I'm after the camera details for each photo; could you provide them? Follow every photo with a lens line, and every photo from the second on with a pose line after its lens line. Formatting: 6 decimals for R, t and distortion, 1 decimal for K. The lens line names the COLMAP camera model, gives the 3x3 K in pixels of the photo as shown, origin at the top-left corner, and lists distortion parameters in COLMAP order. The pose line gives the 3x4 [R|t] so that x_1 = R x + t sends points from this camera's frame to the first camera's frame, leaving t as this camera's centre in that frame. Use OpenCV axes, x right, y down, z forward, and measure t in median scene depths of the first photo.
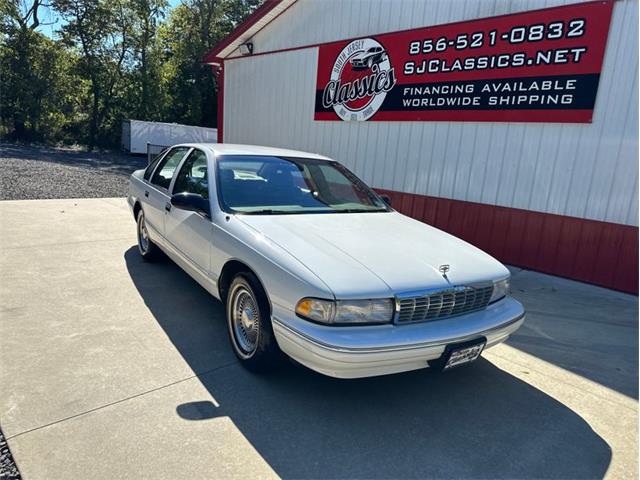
lens RADIAL K [[449.1, 0, 308.0], [0, 449.1, 243.6], [0, 0, 1]] dist [0.033682, -0.039829]
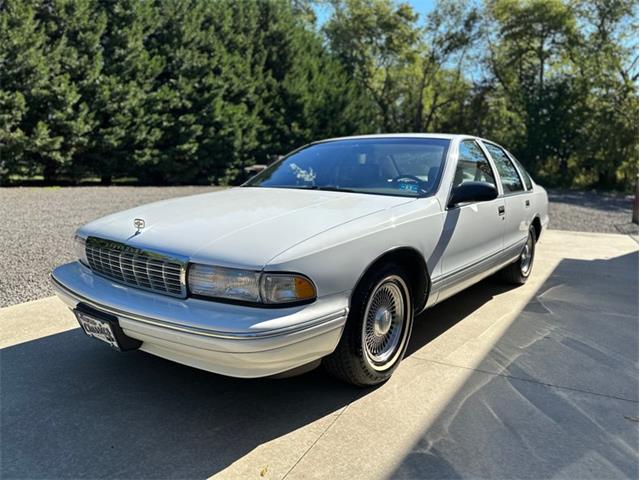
lens RADIAL K [[452.6, 0, 319.9], [0, 452.6, 245.5], [0, 0, 1]] dist [0.031466, -0.033035]
pose [[0.361680, 0.082148, -0.928676, 0.453643], [-0.193643, 0.981006, 0.011362, 0.008769], [0.911971, 0.175722, 0.370717, 0.390201]]
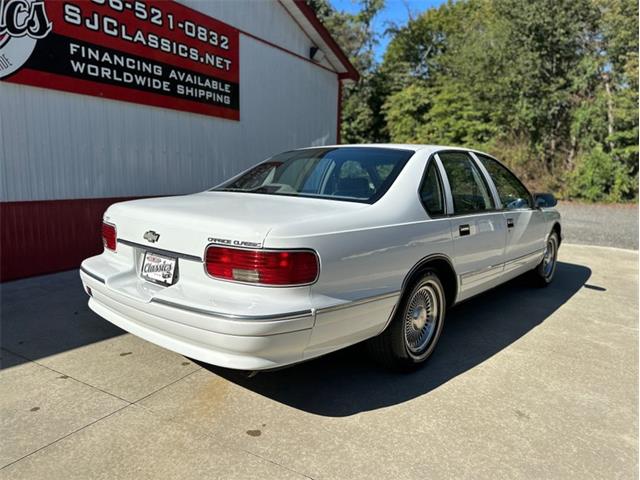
lens RADIAL K [[449.1, 0, 323.4], [0, 449.1, 244.8], [0, 0, 1]] dist [0.033682, -0.039829]
pose [[-0.304035, -0.228595, 0.924828, -0.618935], [0.160661, 0.944576, 0.286293, -0.210972], [-0.939016, 0.235627, -0.250458, 0.955662]]
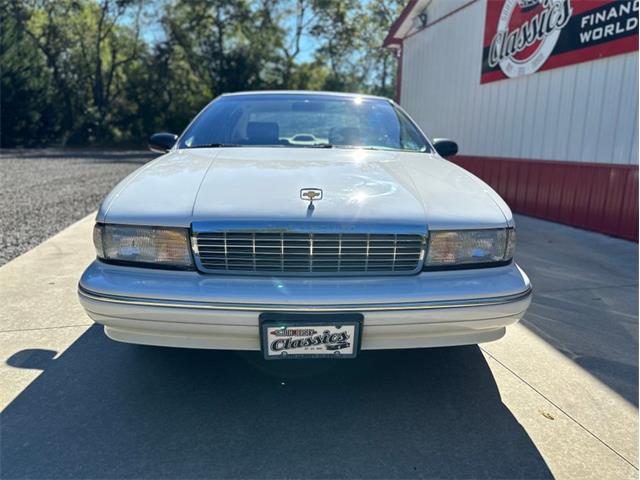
lens RADIAL K [[452.6, 0, 322.9], [0, 452.6, 235.5], [0, 0, 1]] dist [0.031466, -0.033035]
pose [[0.870764, 0.037322, -0.490282, 0.239950], [-0.055653, 0.998188, -0.022857, 0.048059], [0.488541, 0.047189, 0.871264, 0.188697]]
